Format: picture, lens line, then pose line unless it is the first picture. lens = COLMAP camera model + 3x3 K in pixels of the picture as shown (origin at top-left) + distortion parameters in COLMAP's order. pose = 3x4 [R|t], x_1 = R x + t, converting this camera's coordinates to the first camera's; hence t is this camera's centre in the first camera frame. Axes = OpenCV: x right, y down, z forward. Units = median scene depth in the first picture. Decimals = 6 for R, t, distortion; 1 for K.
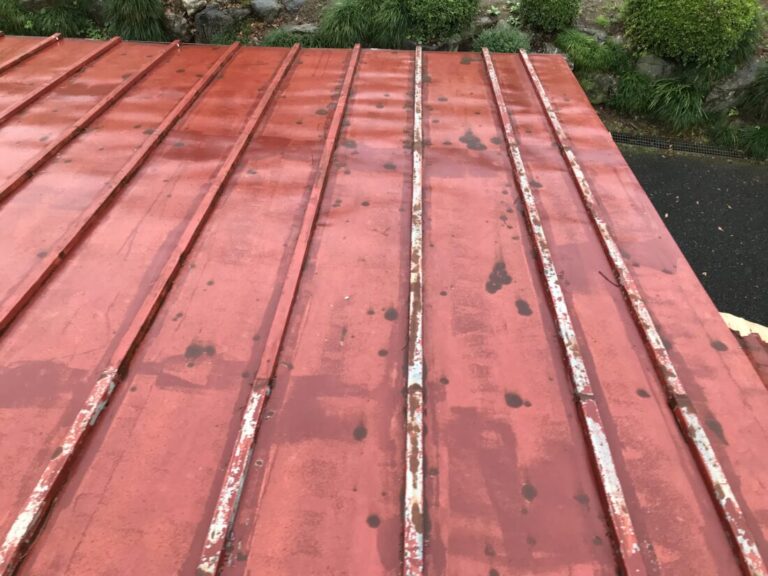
lens RADIAL K [[609.6, 0, 372.6], [0, 609.6, 283.5], [0, 0, 1]] dist [0.044952, -0.057309]
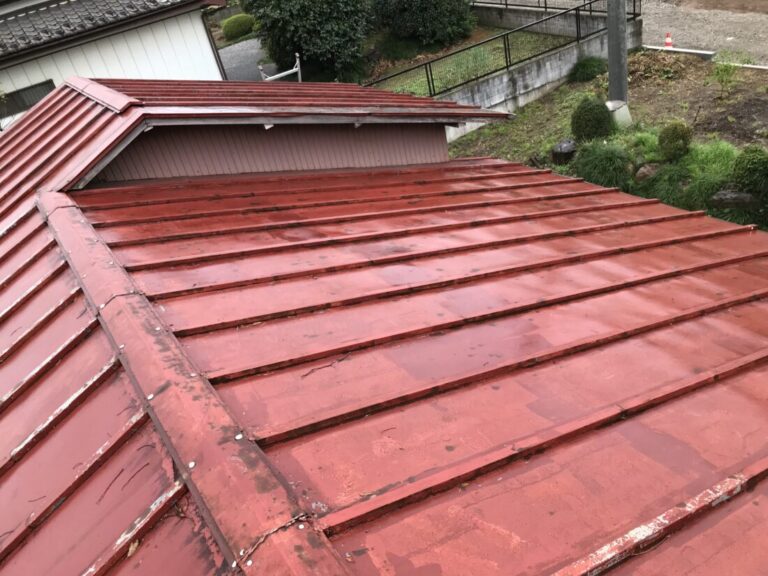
lens RADIAL K [[609.6, 0, 372.6], [0, 609.6, 283.5], [0, 0, 1]] dist [0.044952, -0.057309]
pose [[0.578945, 0.290175, -0.761985, -0.081228], [-0.512350, 0.856454, -0.063125, 0.258609], [0.634287, 0.426949, 0.644511, -0.255252]]
